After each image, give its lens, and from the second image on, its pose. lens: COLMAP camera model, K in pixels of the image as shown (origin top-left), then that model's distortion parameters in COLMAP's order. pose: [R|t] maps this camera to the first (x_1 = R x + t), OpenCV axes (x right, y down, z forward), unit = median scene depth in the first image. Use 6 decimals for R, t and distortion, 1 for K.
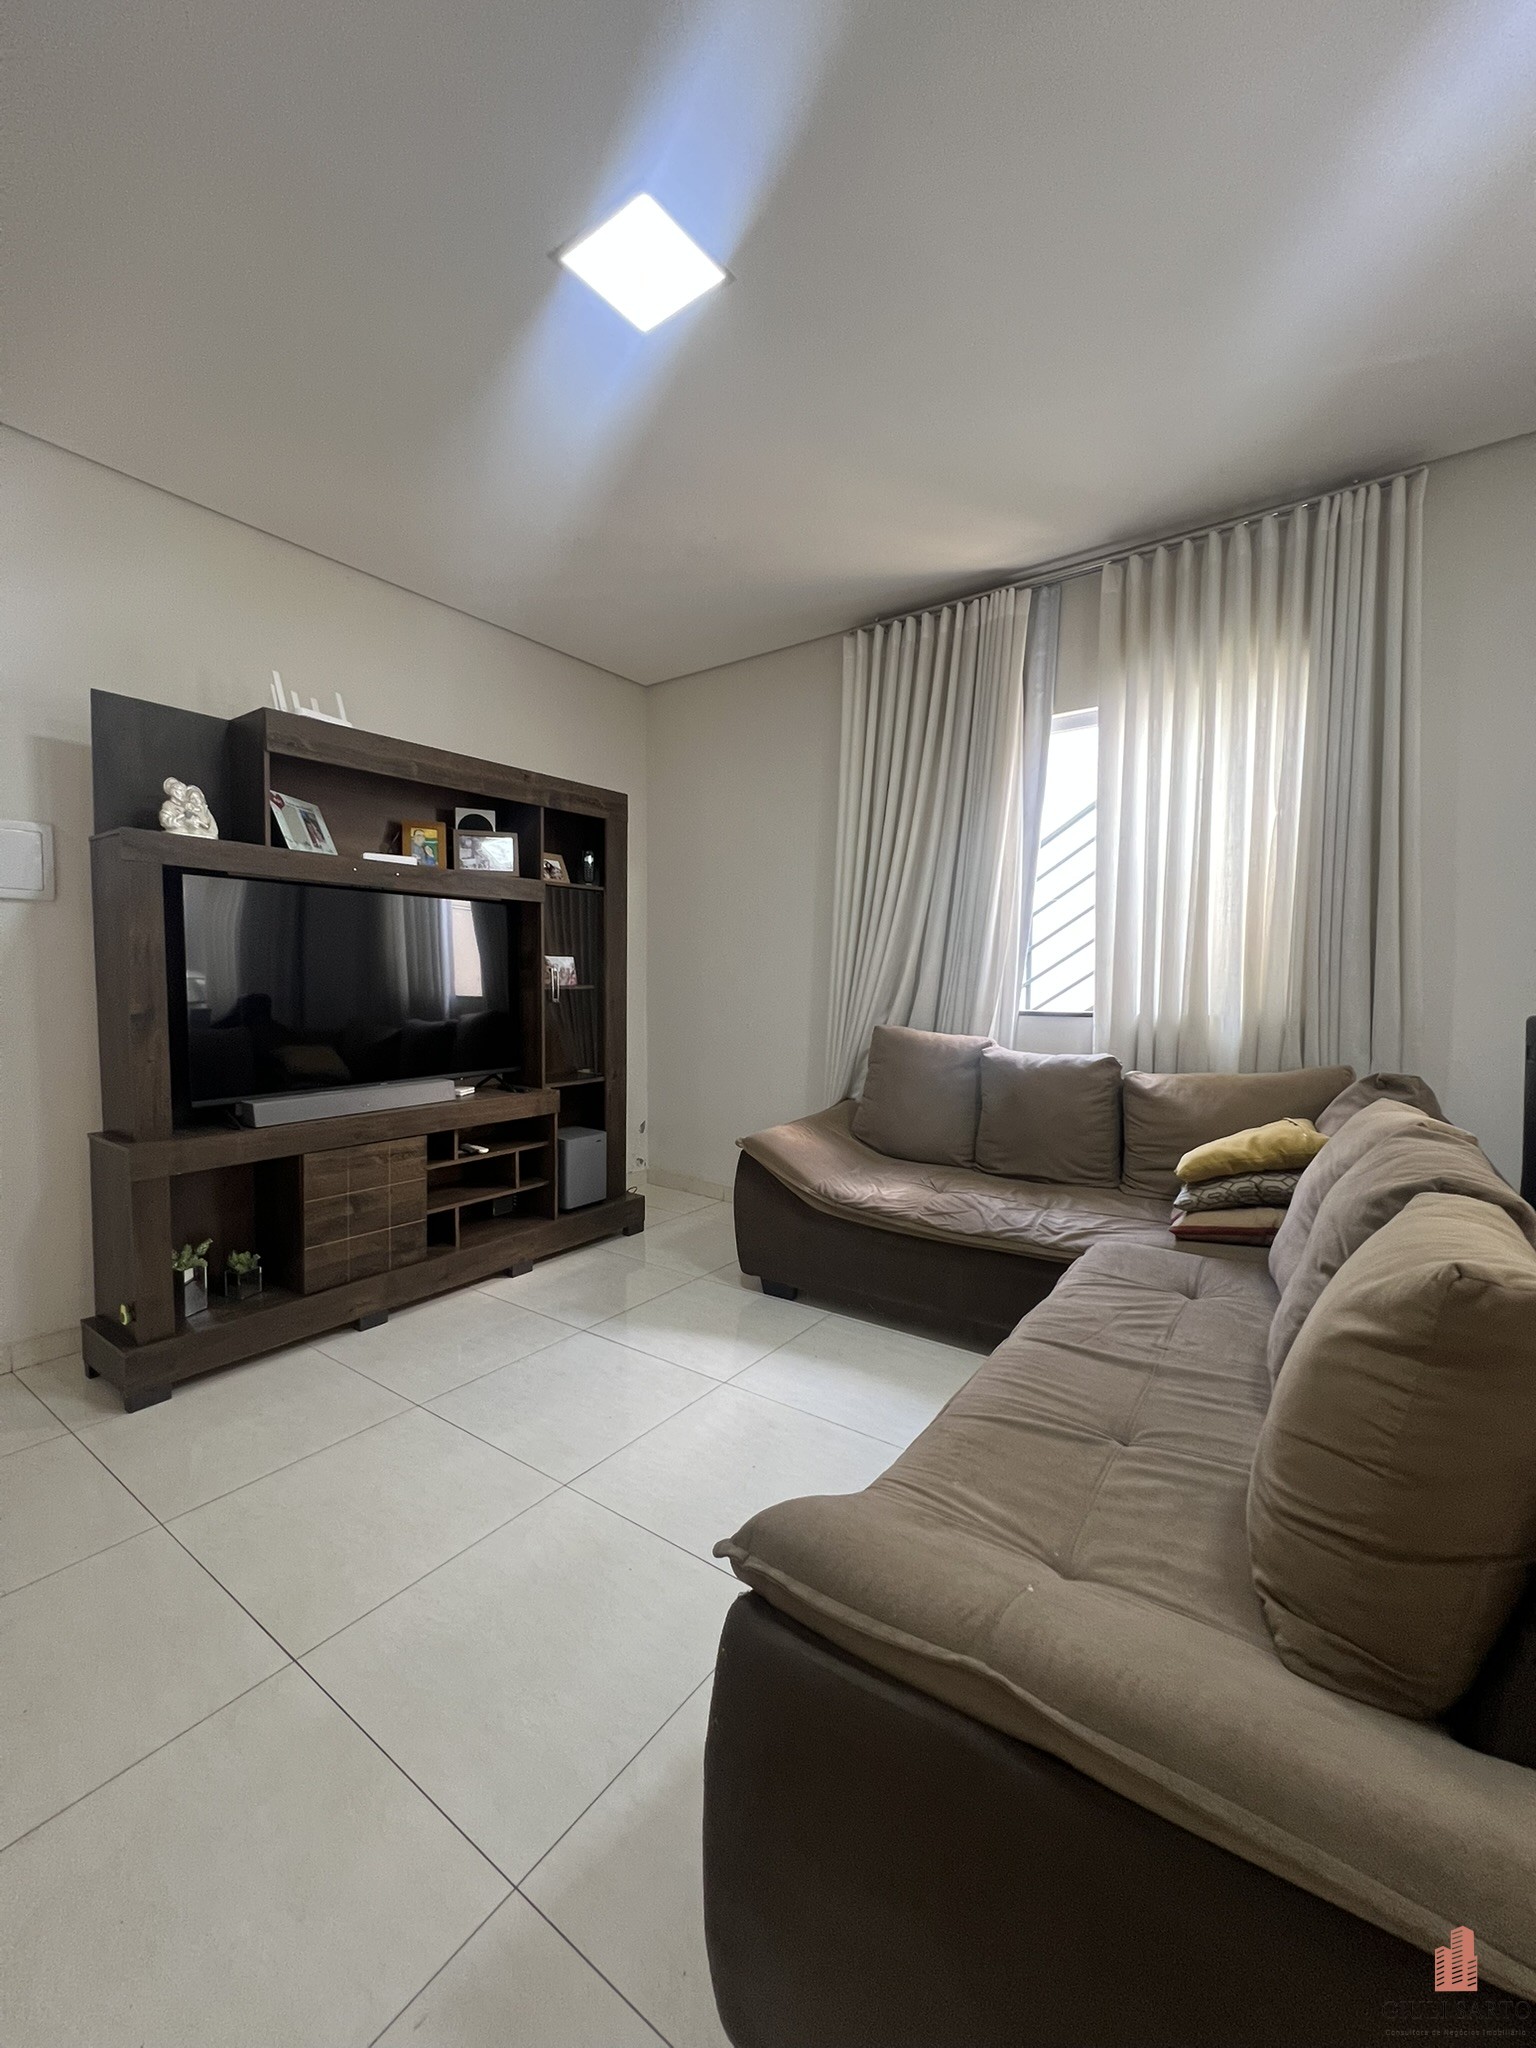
lens RADIAL K [[820.6, 0, 765.7], [0, 820.6, 1032.7], [0, 0, 1]] dist [0.000059, -0.000732]
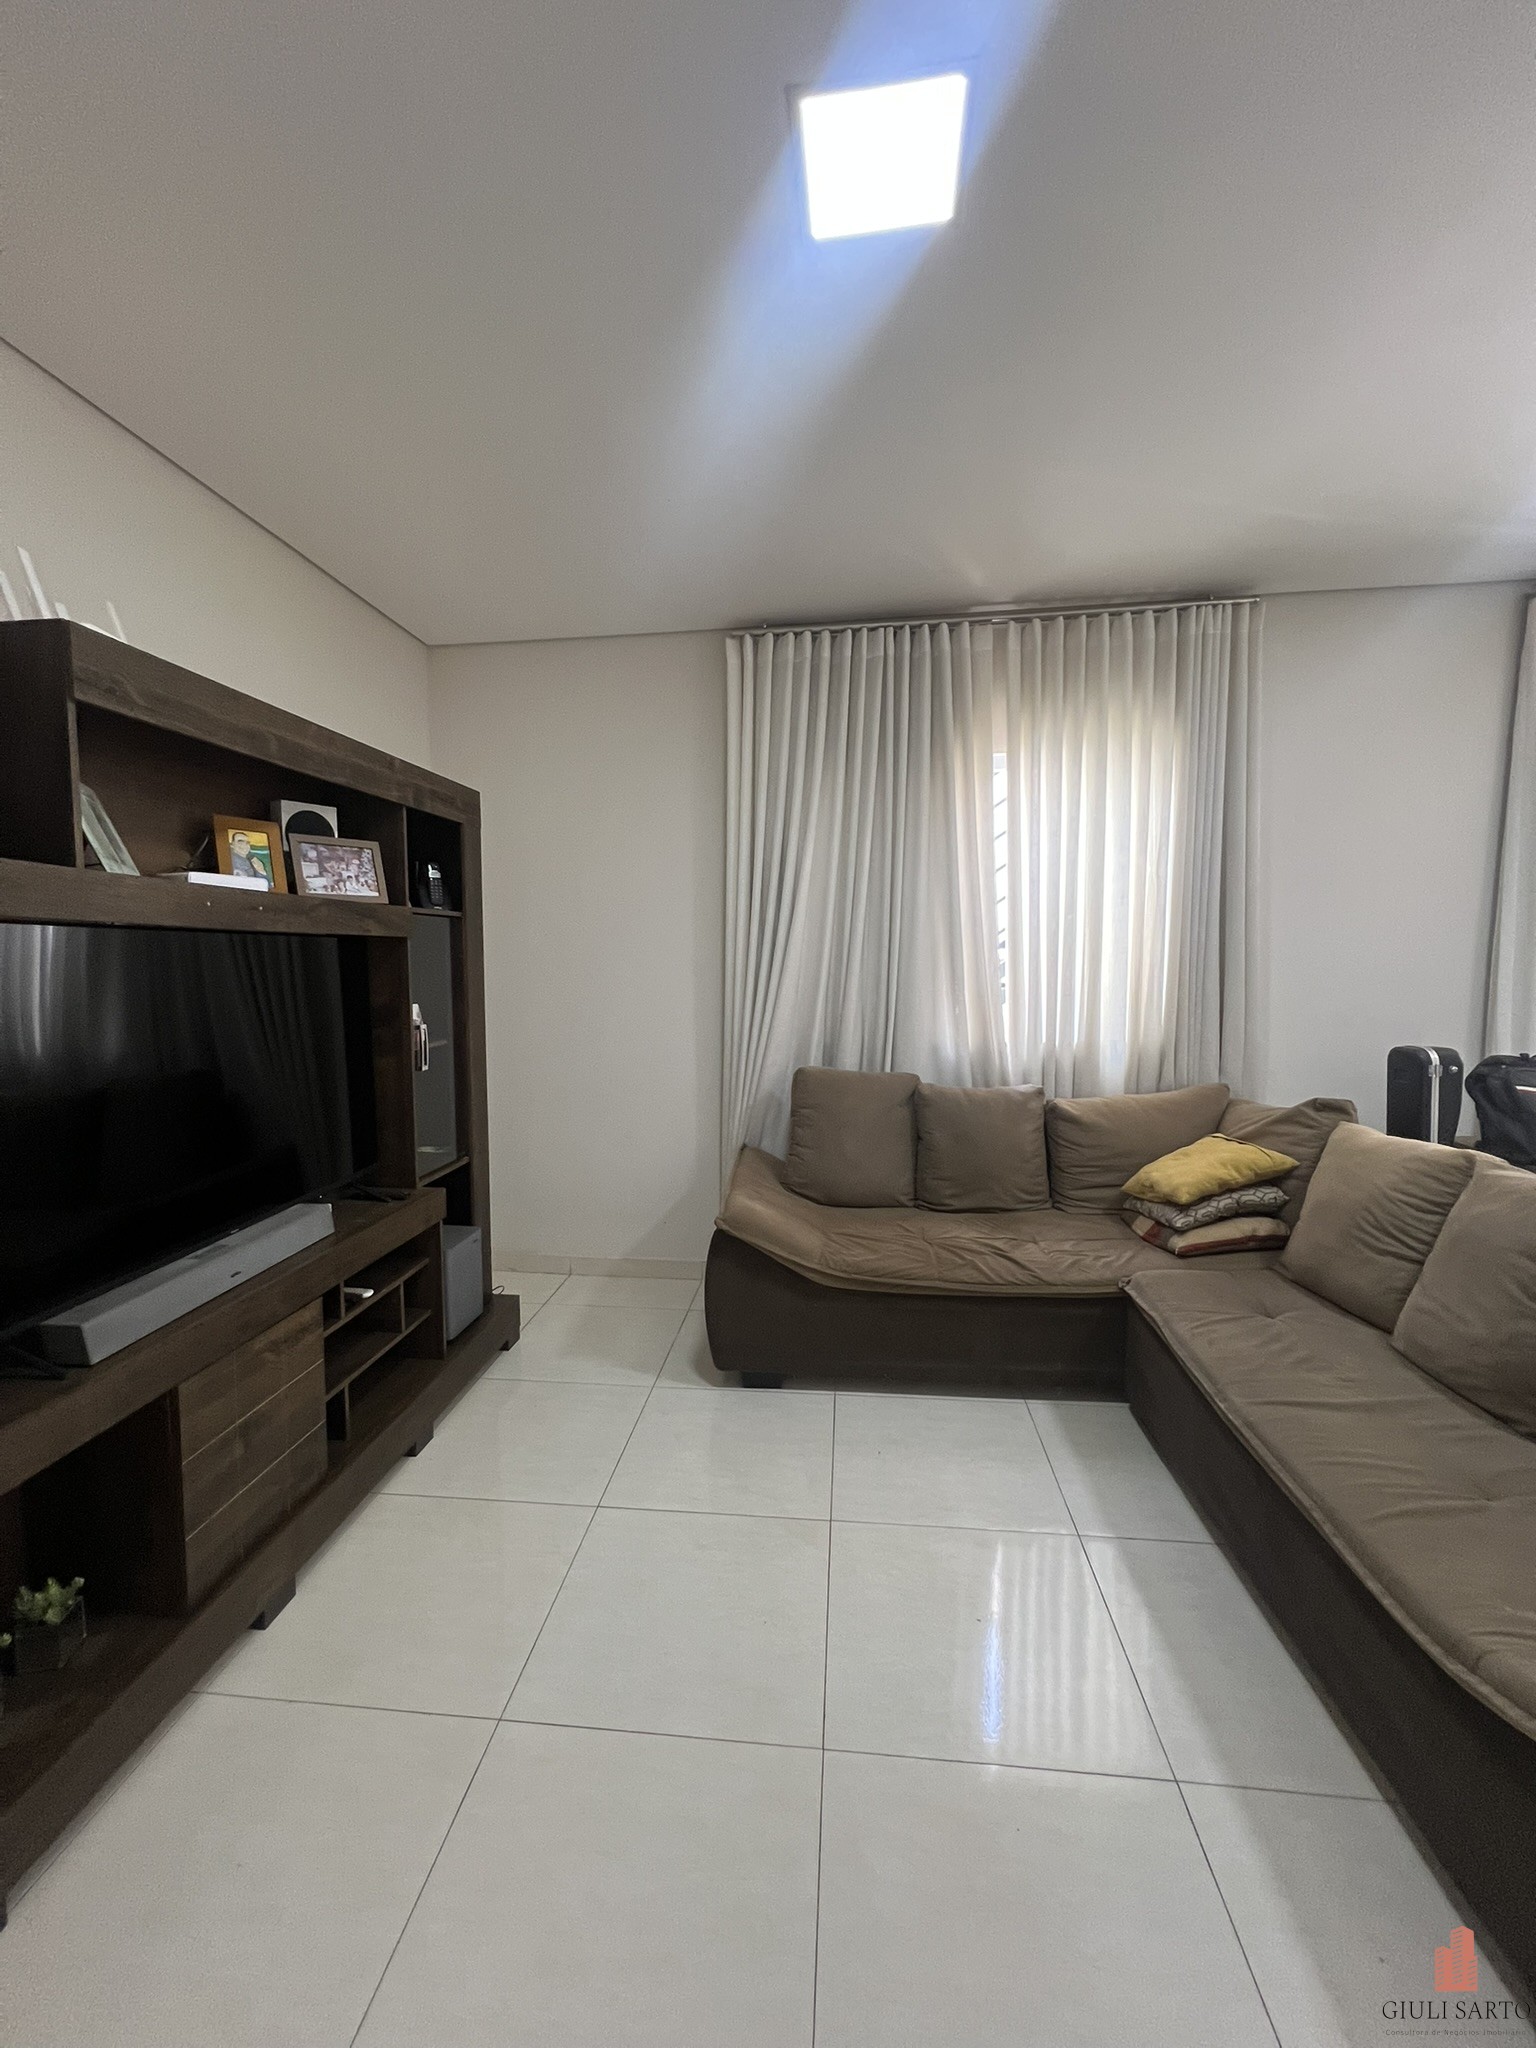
lens RADIAL K [[820.6, 0, 774.9], [0, 820.6, 1033.2], [0, 0, 1]] dist [0.000059, -0.000732]
pose [[0.869162, -0.059121, 0.490981, -0.399835], [0.049132, 0.998239, 0.033226, -0.092382], [-0.492081, -0.004756, 0.870536, 0.229251]]
